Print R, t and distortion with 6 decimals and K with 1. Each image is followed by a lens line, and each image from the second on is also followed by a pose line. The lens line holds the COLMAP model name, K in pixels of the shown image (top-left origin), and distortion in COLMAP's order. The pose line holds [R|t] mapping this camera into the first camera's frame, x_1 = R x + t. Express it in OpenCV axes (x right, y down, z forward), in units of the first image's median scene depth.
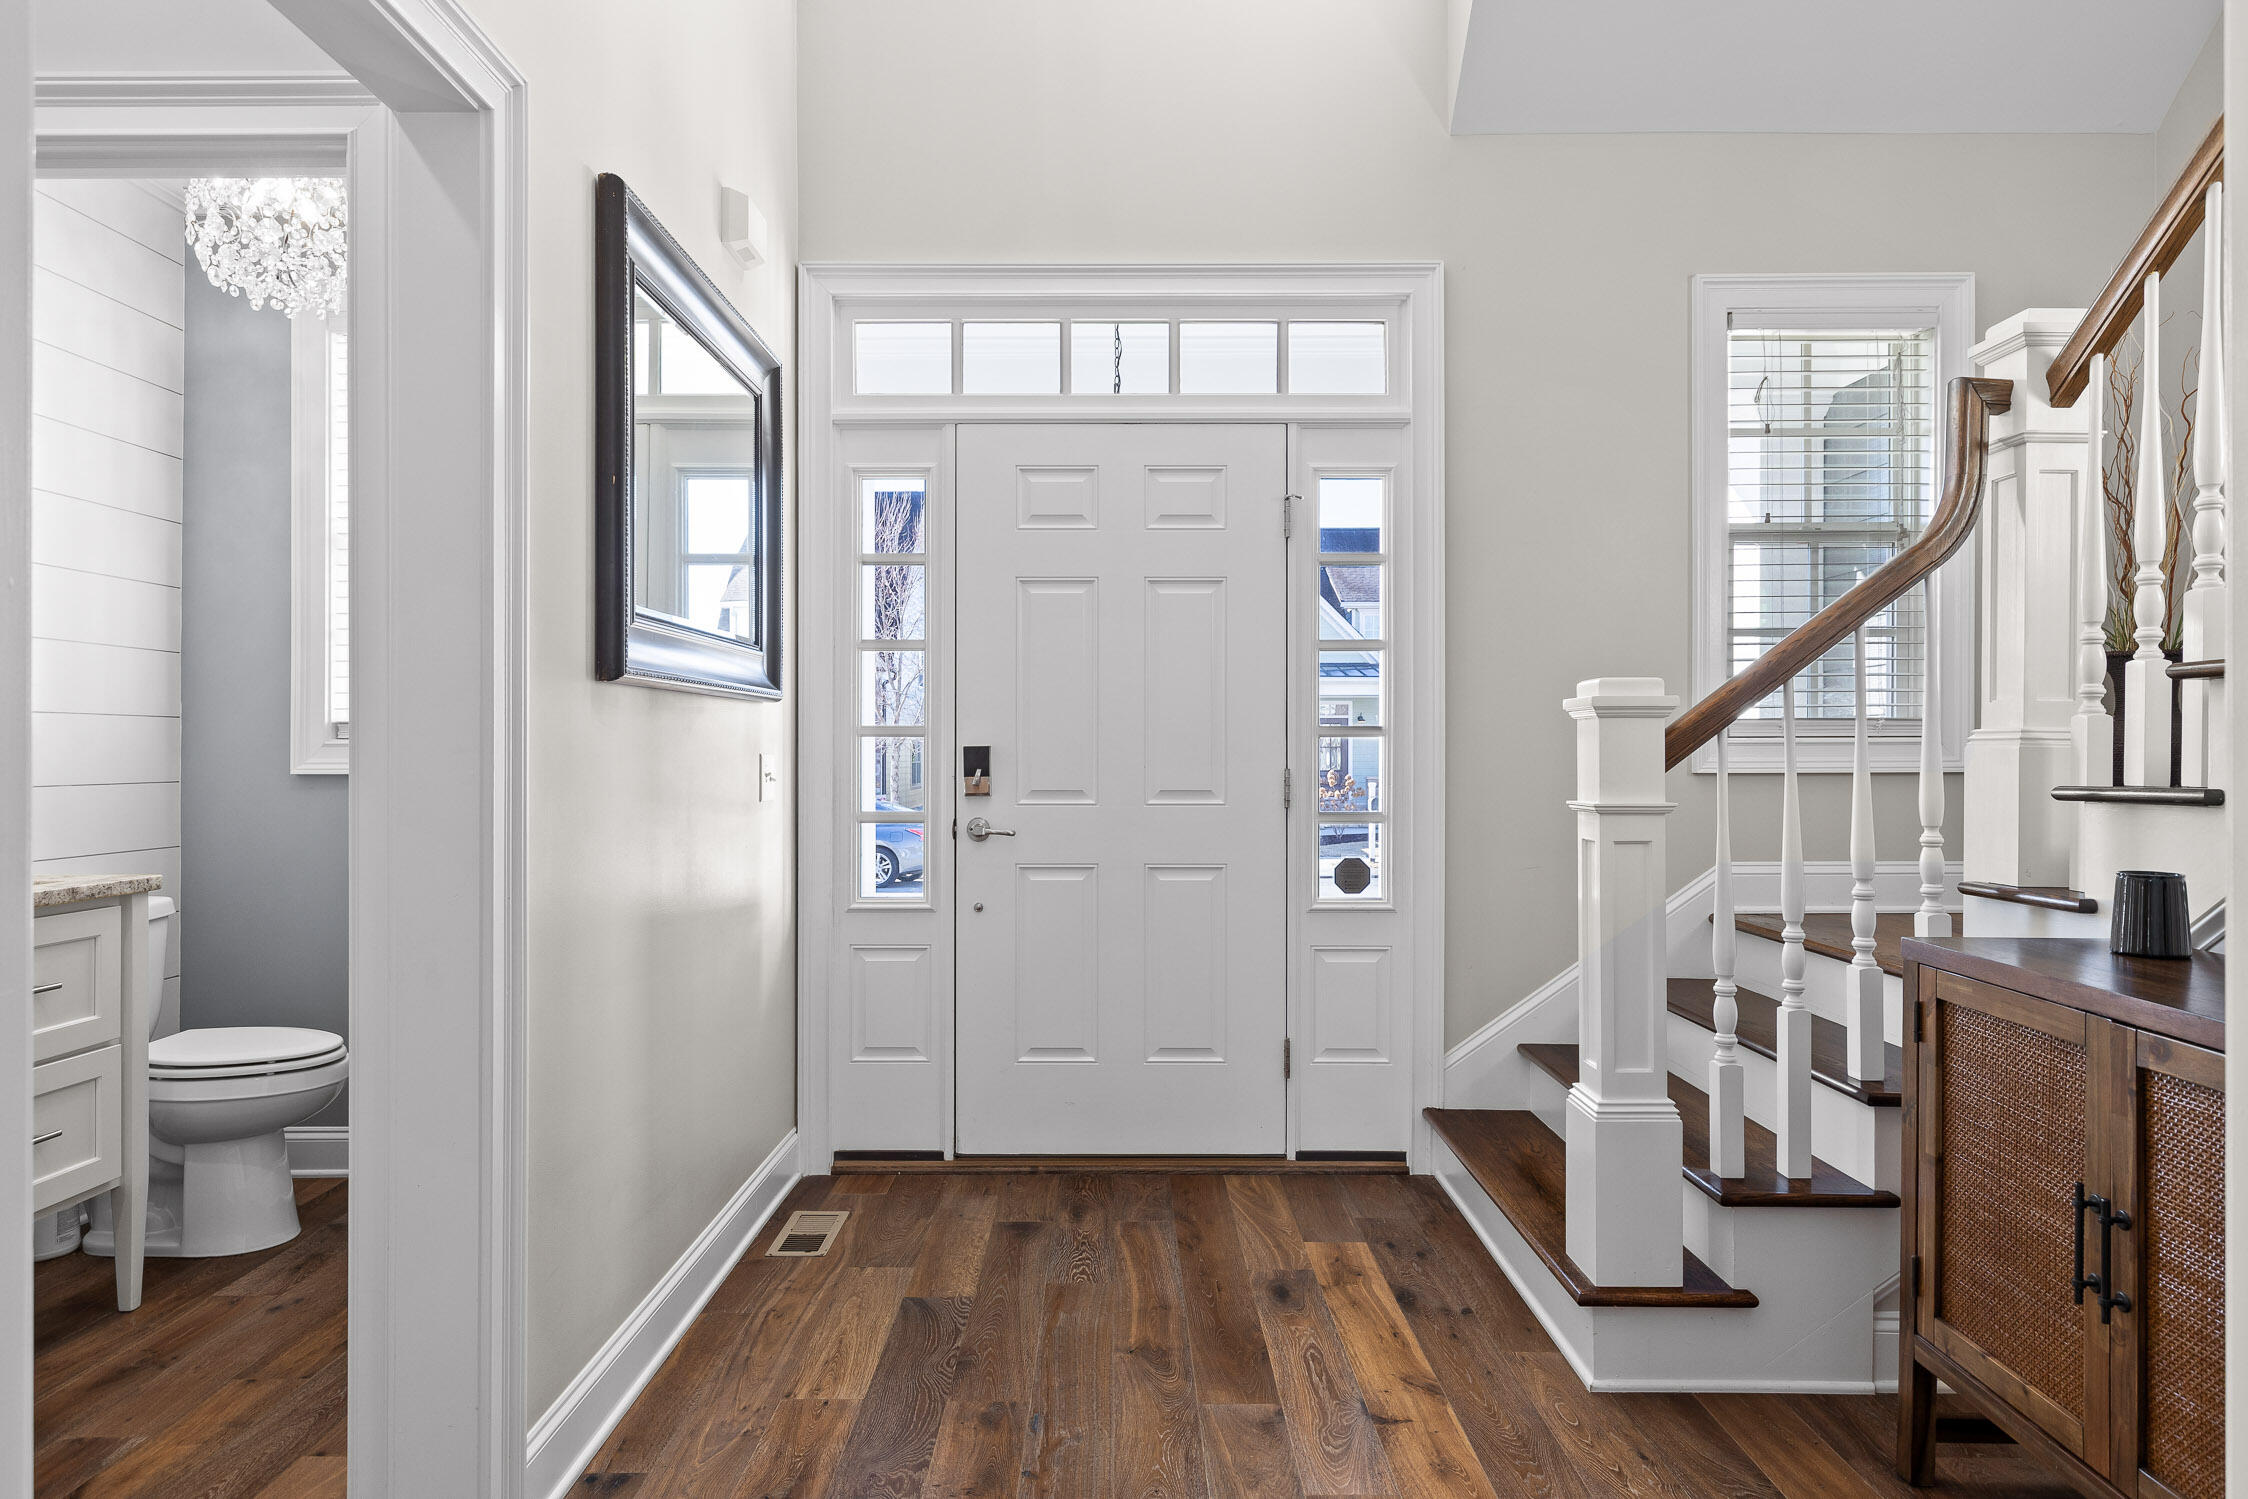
lens RADIAL K [[1316.5, 0, 1114.4], [0, 1316.5, 740.0], [0, 0, 1]] dist [-0.001536, 0.001621]
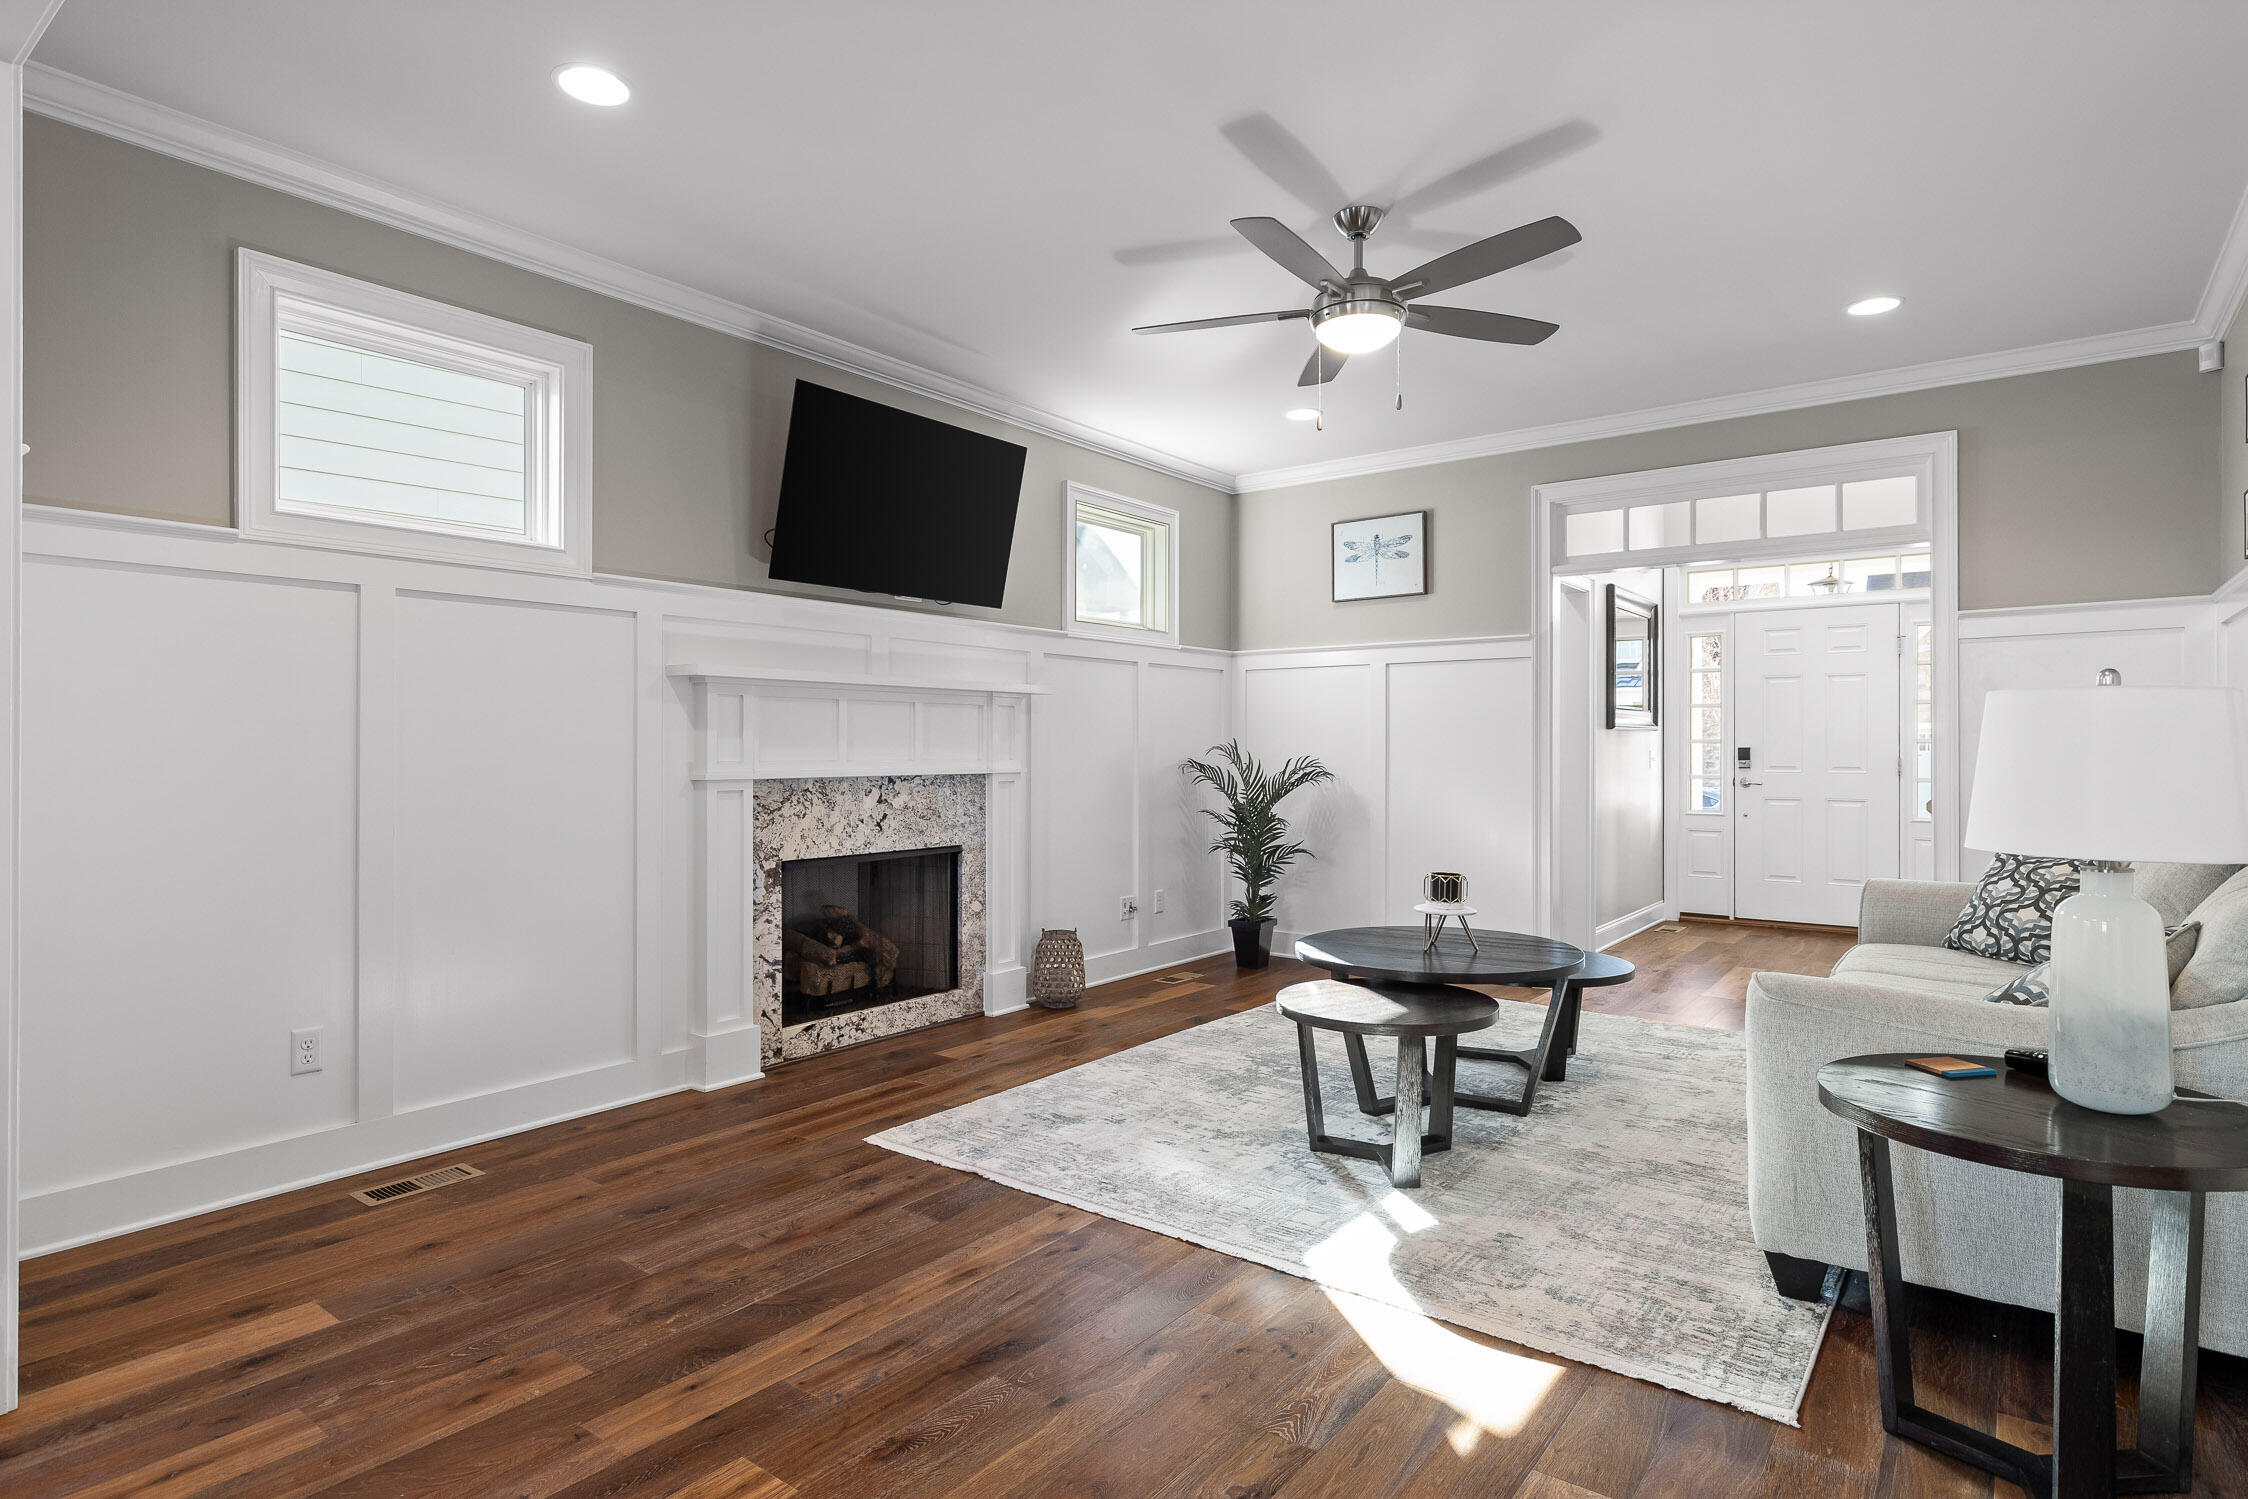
lens RADIAL K [[1179.2, 0, 1129.5], [0, 1179.2, 742.8], [0, 0, 1]] dist [-0.003904, -0.000248]
pose [[0.794308, -0.001028, -0.607515, 0.336637], [0.001567, 0.999999, 0.000356, -0.007474], [0.607514, -0.001235, 0.794308, -1.508055]]
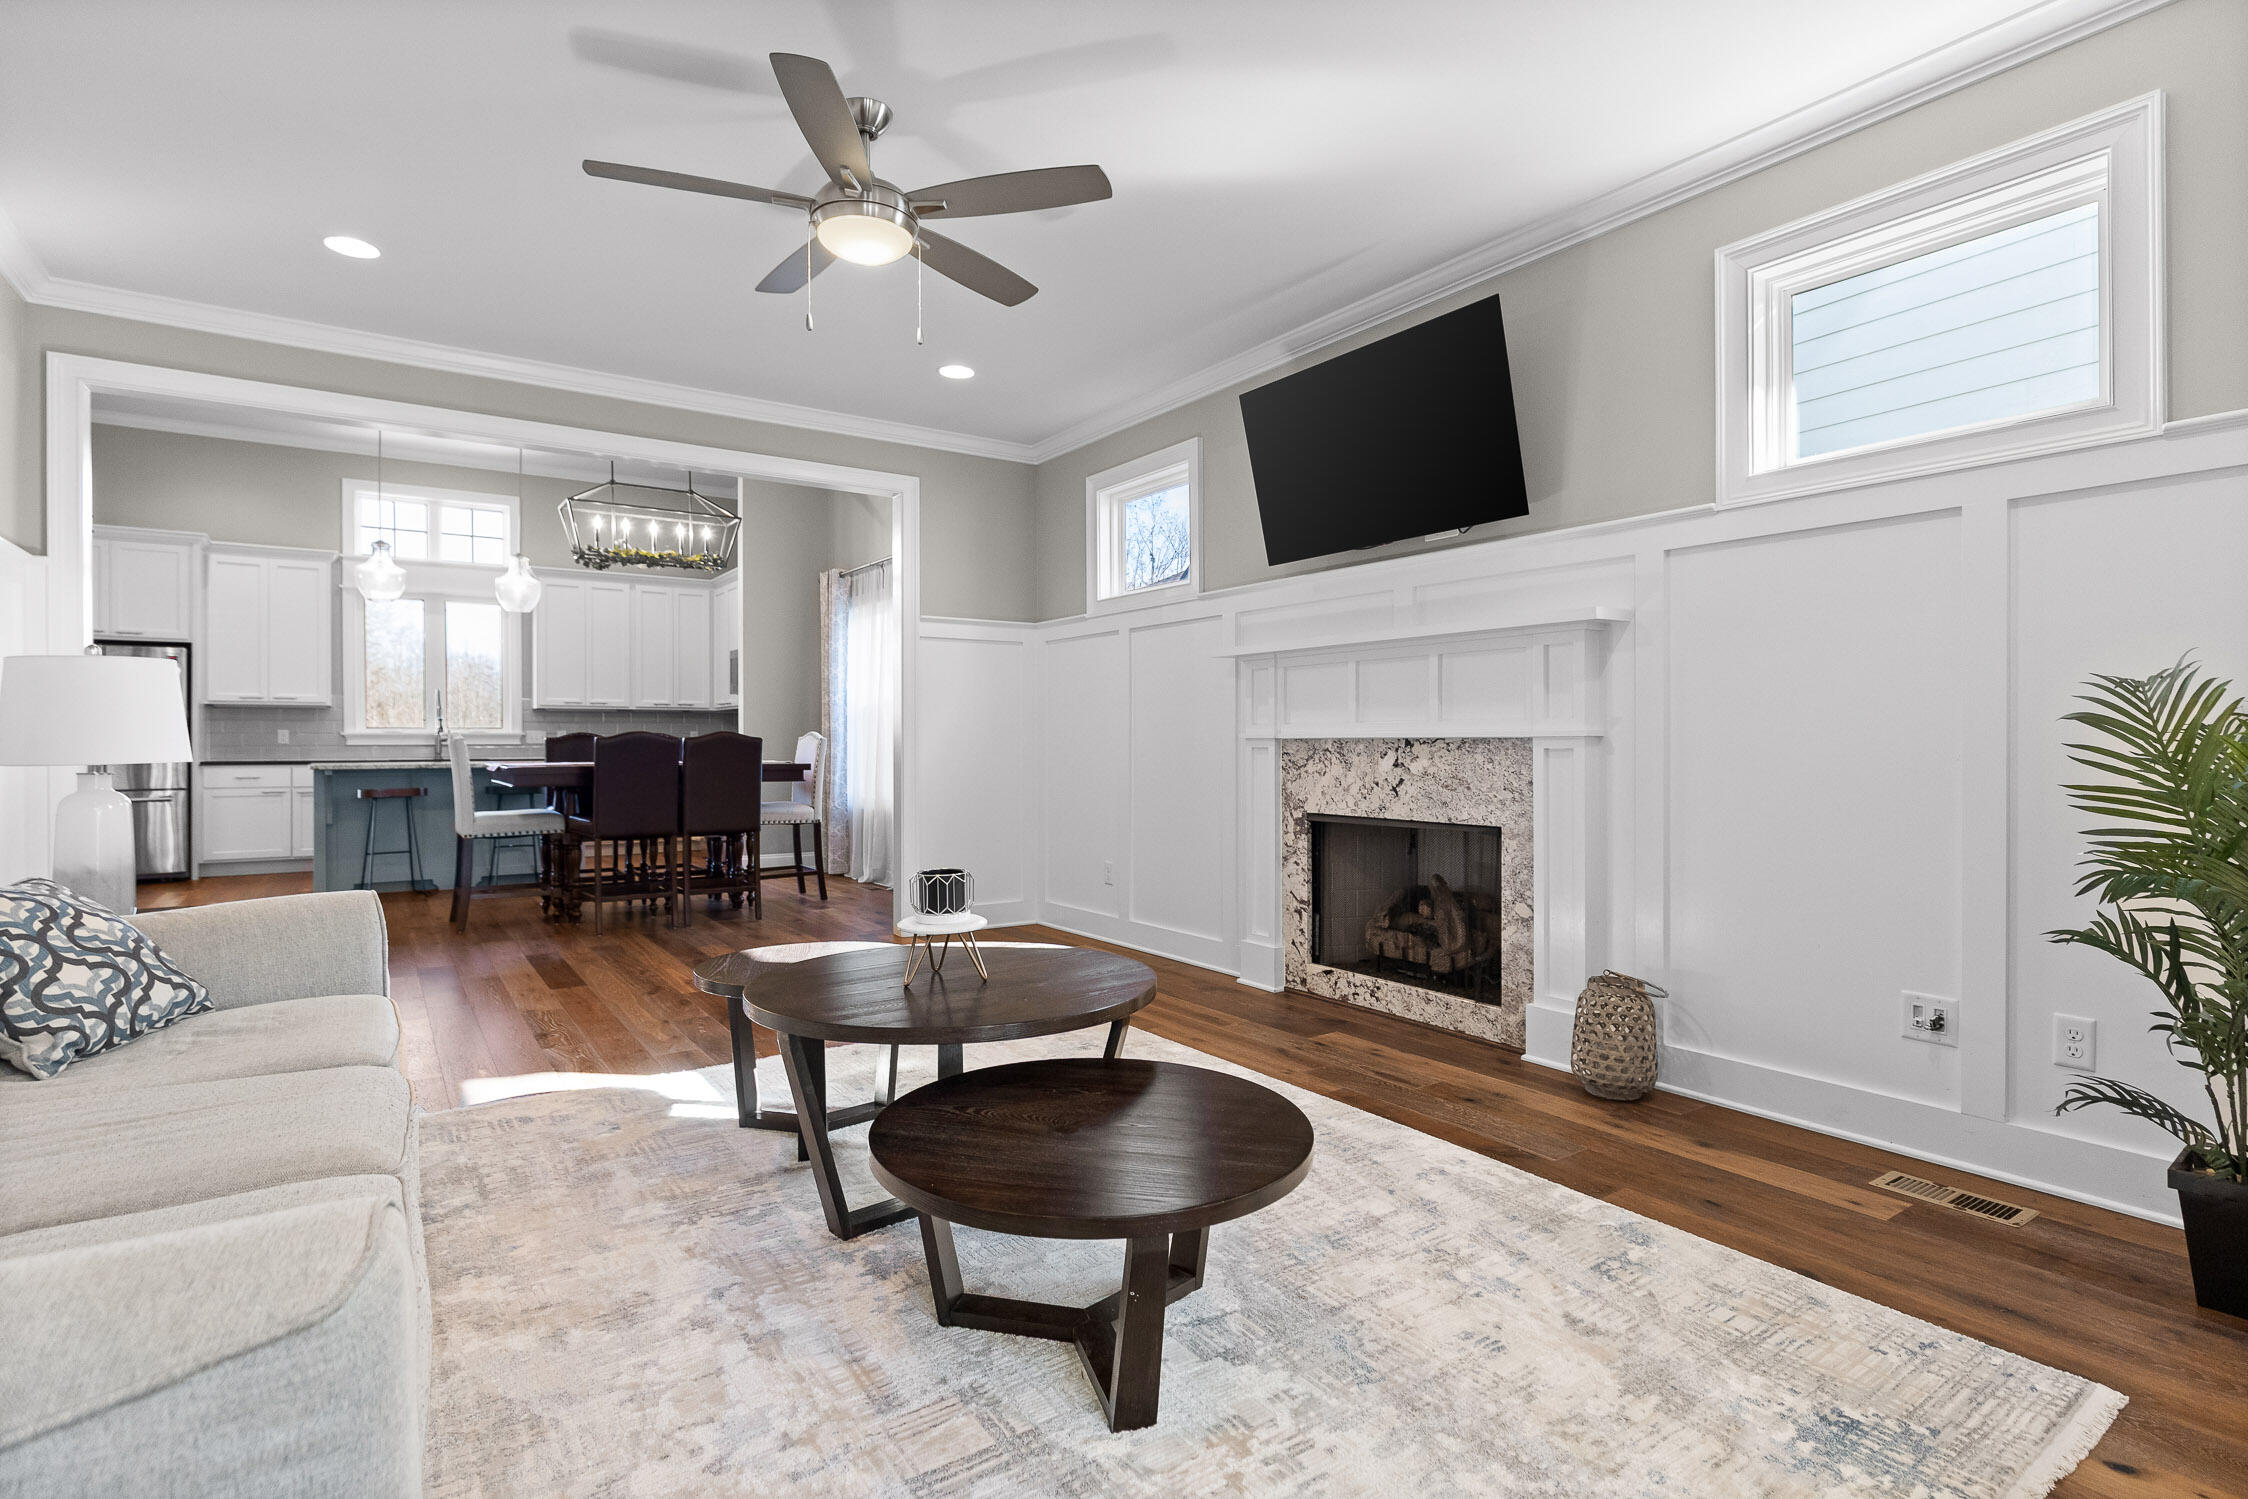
lens RADIAL K [[1100.2, 0, 1107.8], [0, 1100.2, 745.3], [0, 0, 1]] dist [0.005154, -0.000713]
pose [[-0.828063, 0.007266, -0.560588, 0.203278], [0.008137, 0.999966, 0.000942, 0.037051], [0.560576, -0.003782, -0.828094, 0.286094]]
